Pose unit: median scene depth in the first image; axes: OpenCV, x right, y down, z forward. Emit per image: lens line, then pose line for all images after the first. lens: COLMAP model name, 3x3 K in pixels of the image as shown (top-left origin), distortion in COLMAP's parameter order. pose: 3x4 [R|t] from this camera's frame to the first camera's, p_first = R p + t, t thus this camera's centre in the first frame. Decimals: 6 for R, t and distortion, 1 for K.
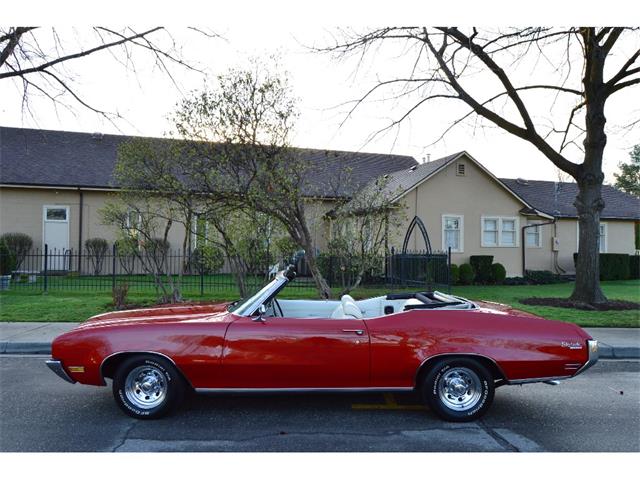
lens RADIAL K [[505.6, 0, 320.2], [0, 505.6, 239.9], [0, 0, 1]] dist [-0.023134, 0.013832]
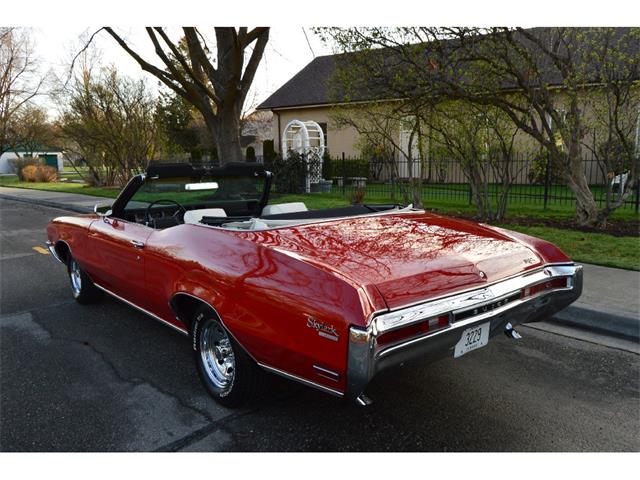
lens RADIAL K [[505.6, 0, 319.6], [0, 505.6, 239.9], [0, 0, 1]] dist [-0.023134, 0.013832]
pose [[0.650575, 0.103371, -0.752374, 0.867612], [0.029026, 0.986585, 0.160648, 0.060242], [0.758887, -0.126352, 0.638847, 0.751034]]
